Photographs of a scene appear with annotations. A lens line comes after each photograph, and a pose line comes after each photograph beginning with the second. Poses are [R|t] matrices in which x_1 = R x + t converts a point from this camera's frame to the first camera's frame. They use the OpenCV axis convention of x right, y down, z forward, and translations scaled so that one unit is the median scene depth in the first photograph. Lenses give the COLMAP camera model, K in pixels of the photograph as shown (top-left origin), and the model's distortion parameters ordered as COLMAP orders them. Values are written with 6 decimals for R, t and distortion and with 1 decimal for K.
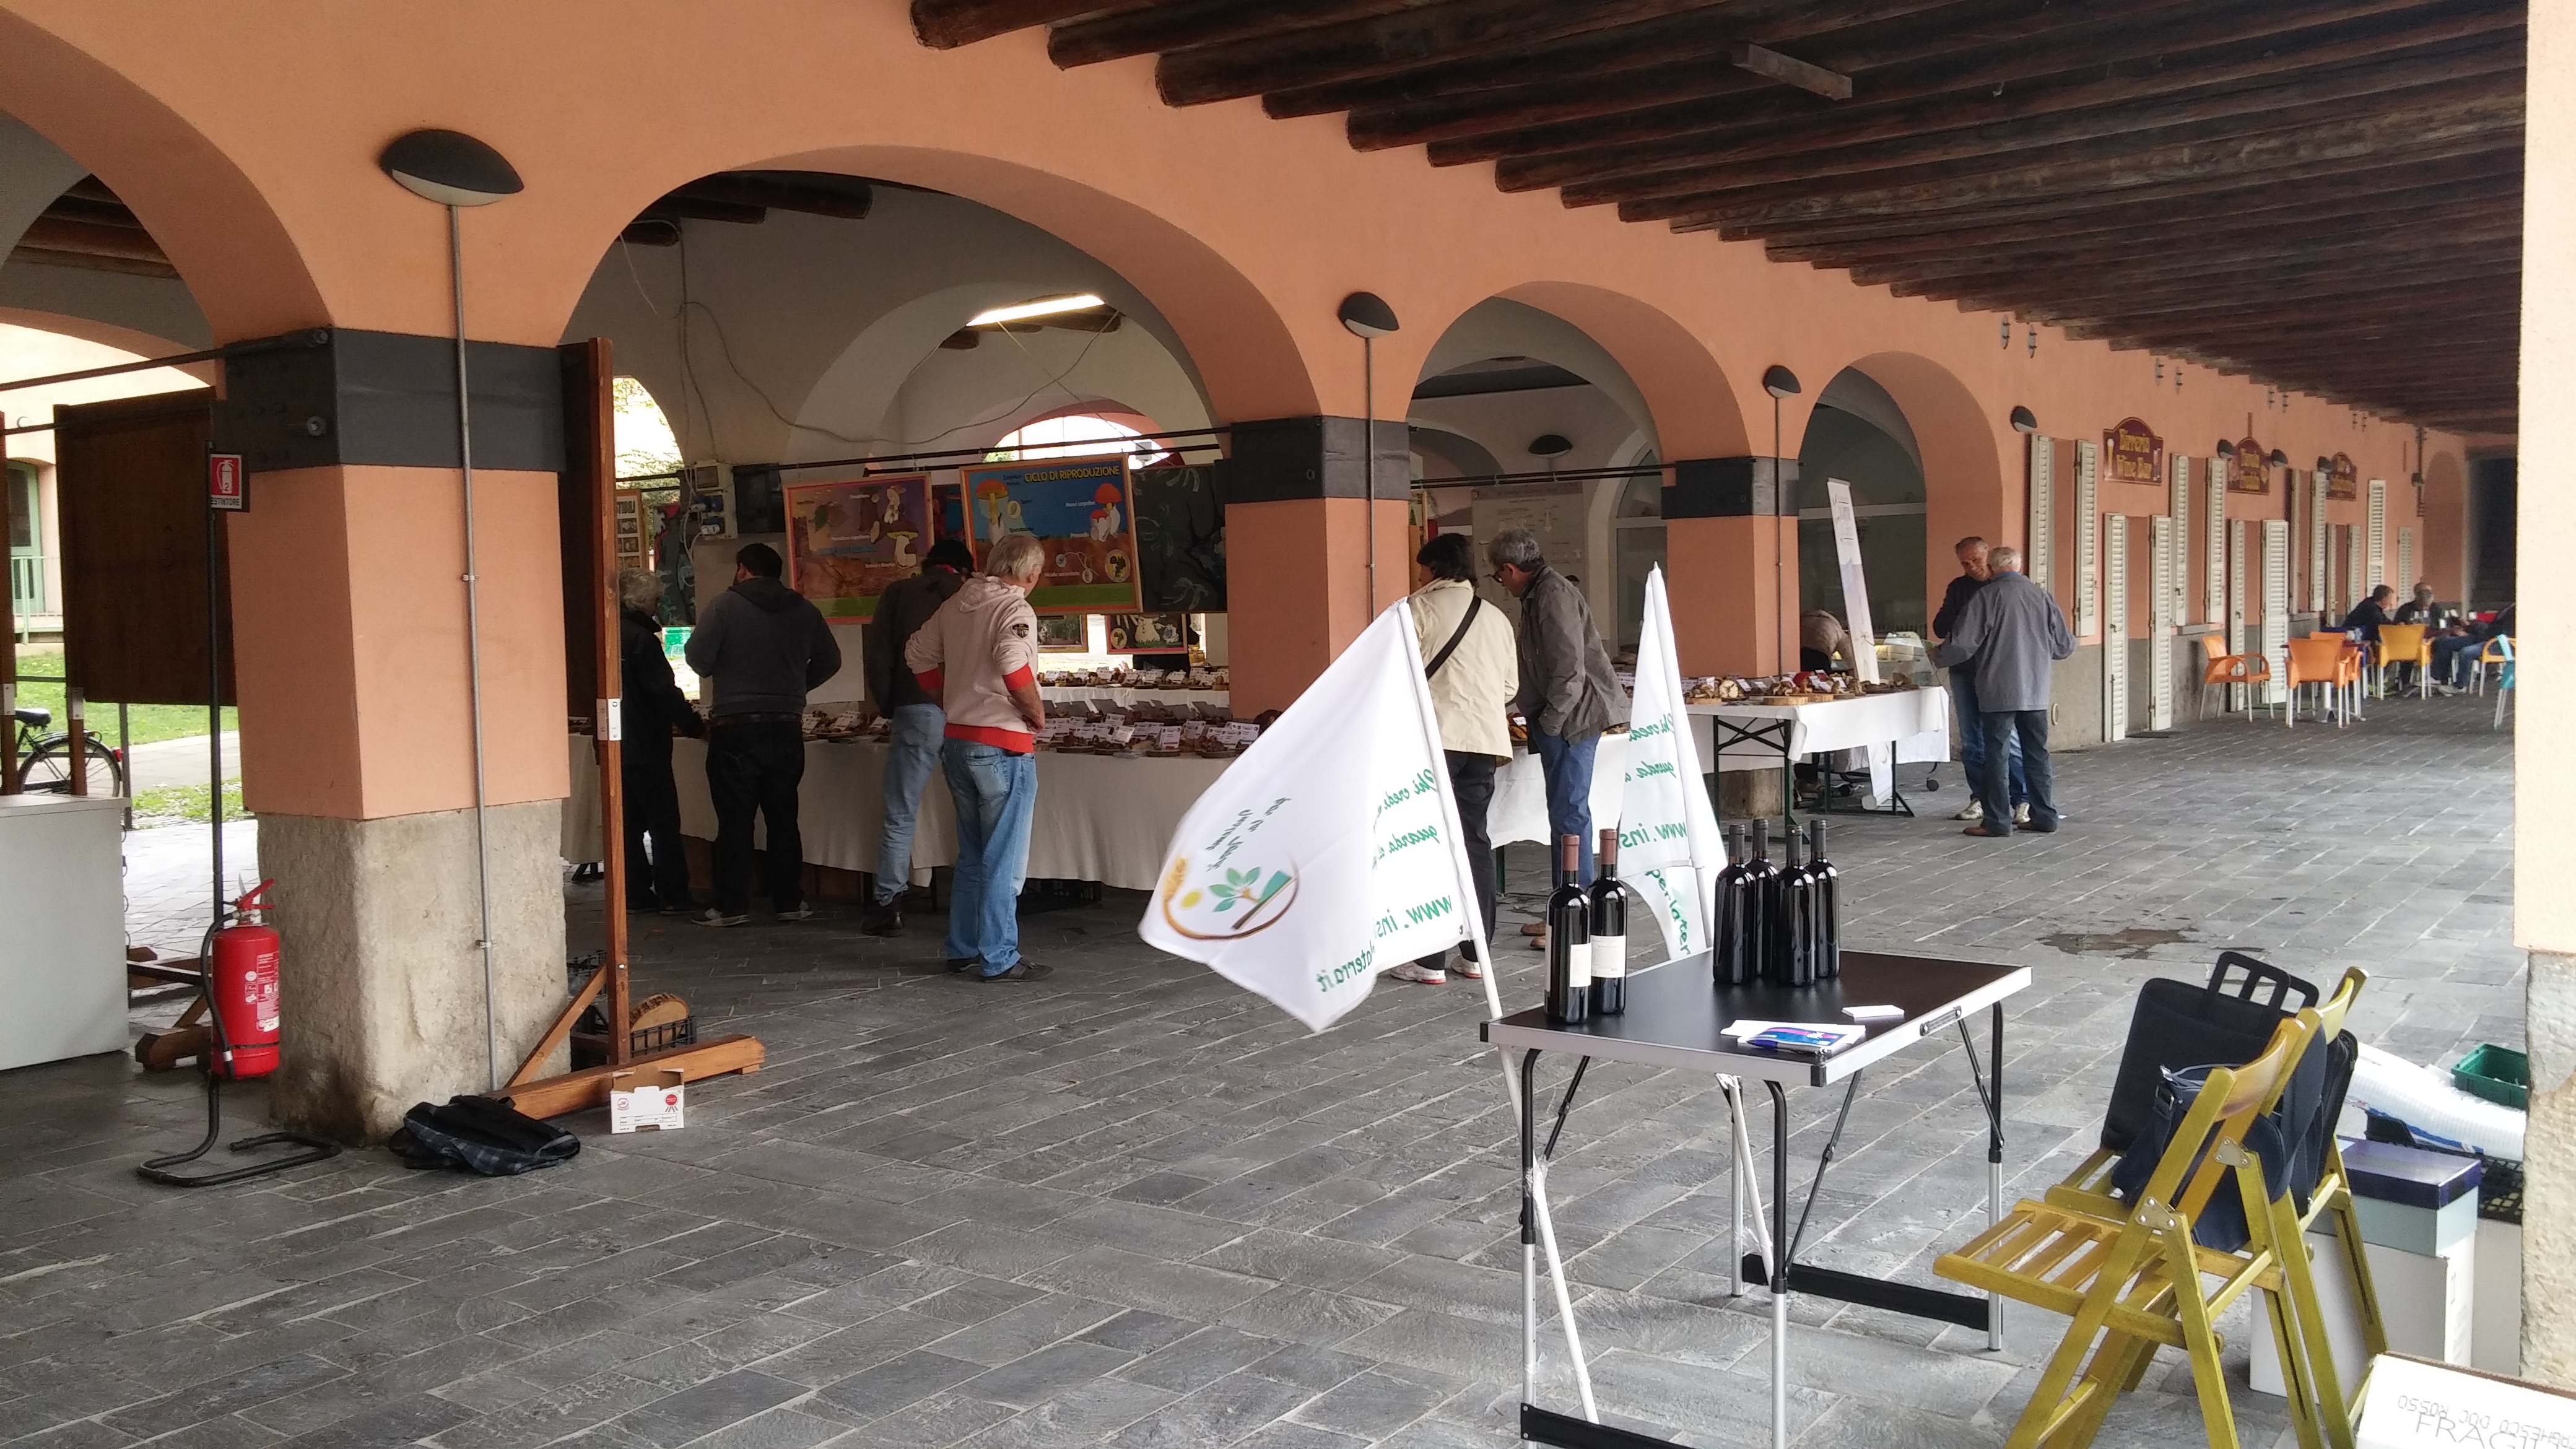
lens RADIAL K [[2048.6, 0, 1288.0], [0, 2048.6, 724.5], [0, 0, 1]] dist [0.006080, 0.000731]
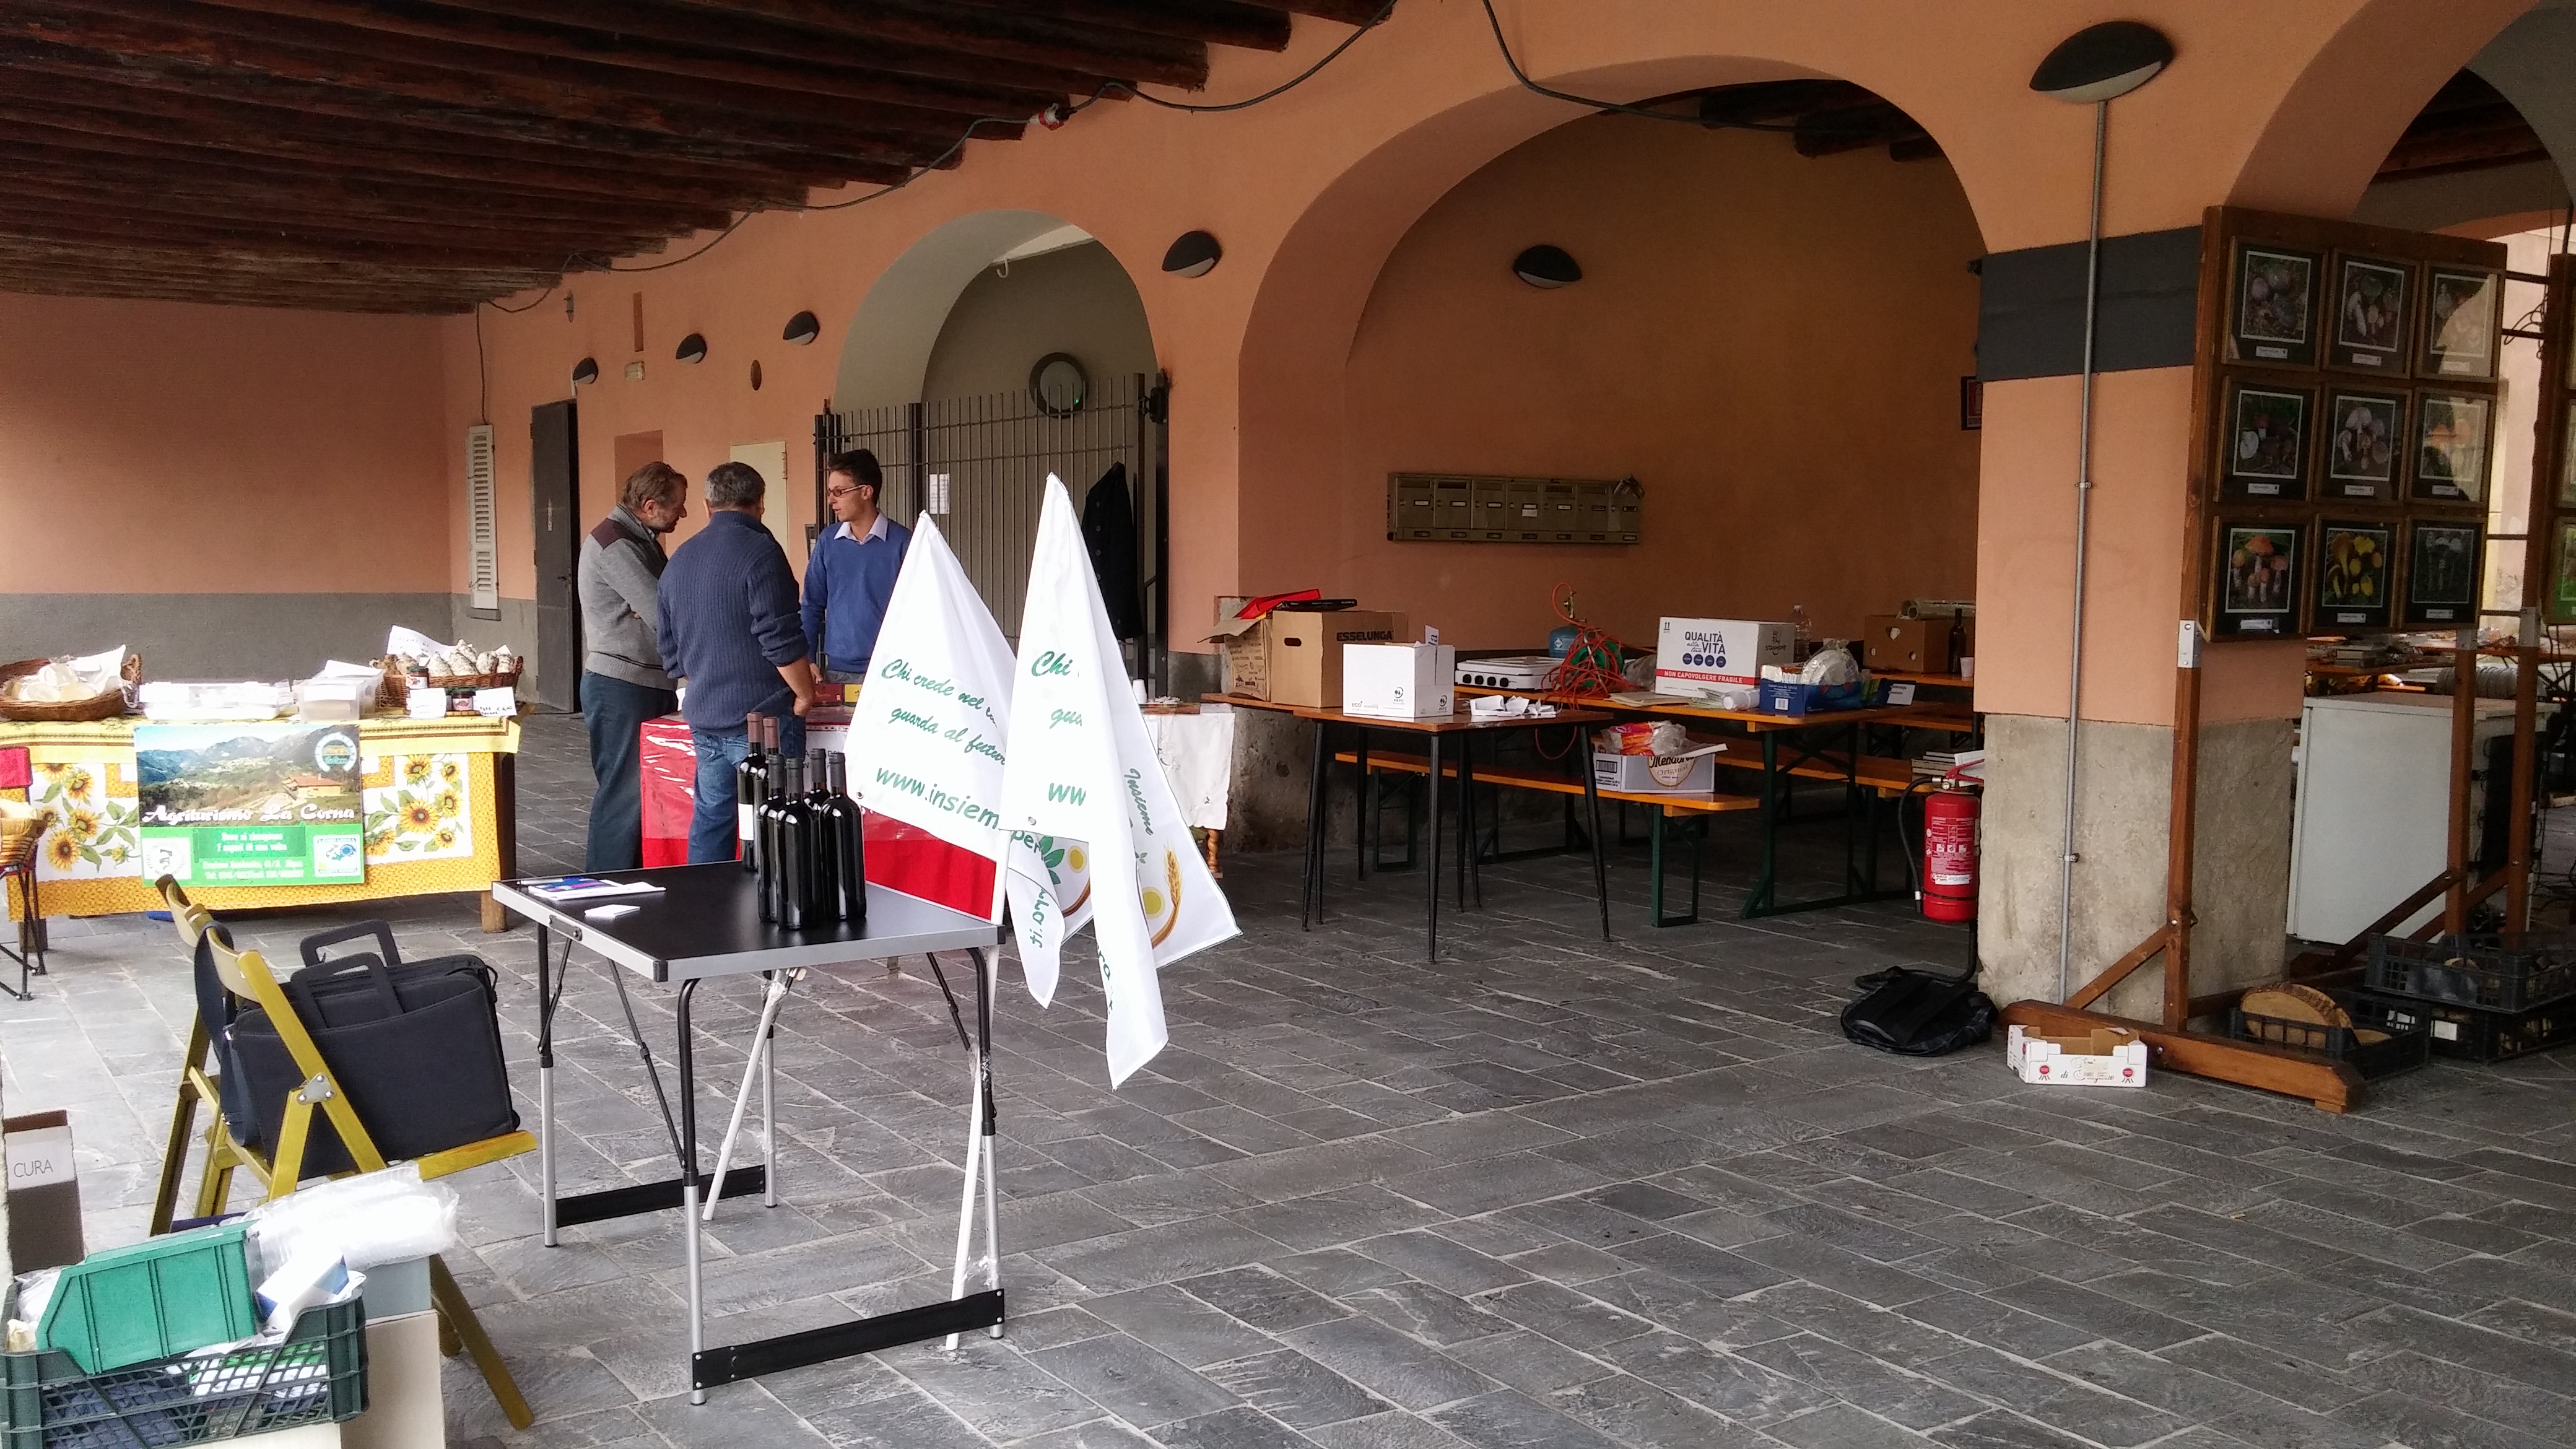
lens RADIAL K [[2137.5, 0, 1288.0], [0, 2137.5, 724.5], [0, 0, 1]] dist [0.050656, 0.001573]
pose [[-0.309708, 0.104555, -0.945066, 0.836401], [-0.056344, 0.990171, 0.128009, -0.081335], [0.949161, 0.092894, -0.300773, 1.134584]]
